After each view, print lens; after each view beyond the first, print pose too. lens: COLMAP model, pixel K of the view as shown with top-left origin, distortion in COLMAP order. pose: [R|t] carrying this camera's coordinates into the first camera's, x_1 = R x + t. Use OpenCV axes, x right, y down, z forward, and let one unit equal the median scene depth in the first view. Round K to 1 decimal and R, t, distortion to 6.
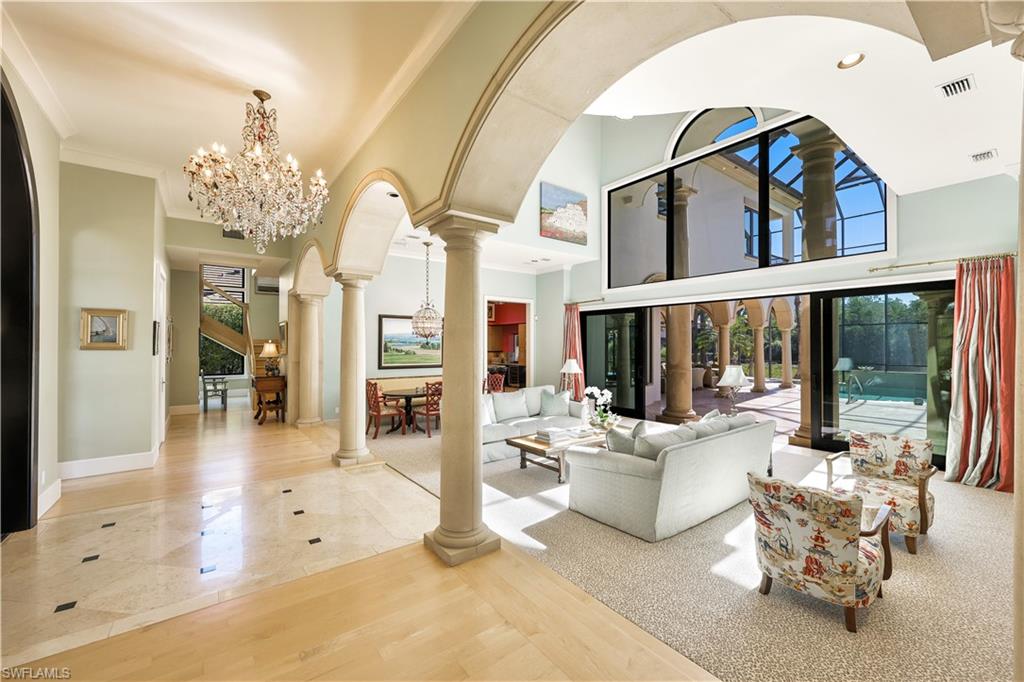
lens RADIAL K [[421.0, 0, 513.7], [0, 421.0, 342.8], [0, 0, 1]] dist [-0.004297, 0.000417]
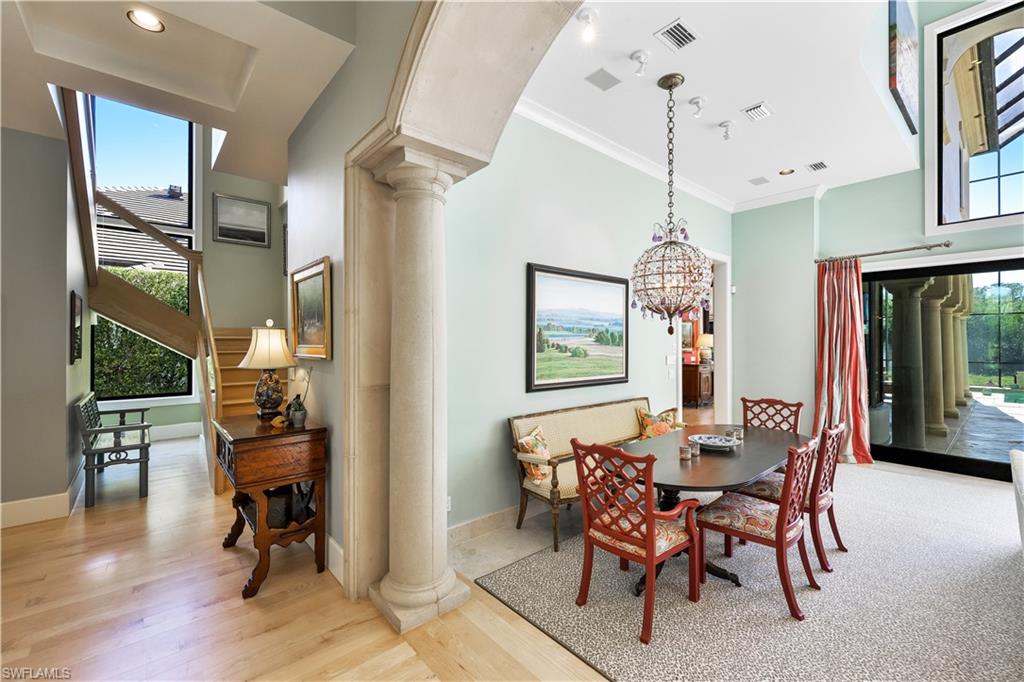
lens RADIAL K [[421.0, 0, 503.1], [0, 421.0, 342.4], [0, 0, 1]] dist [-0.004297, 0.000417]
pose [[0.997684, -0.002601, 0.067970, -0.365932], [0.002133, 0.999974, 0.006960, 0.009455], [-0.067986, -0.006799, 0.997663, 0.568694]]
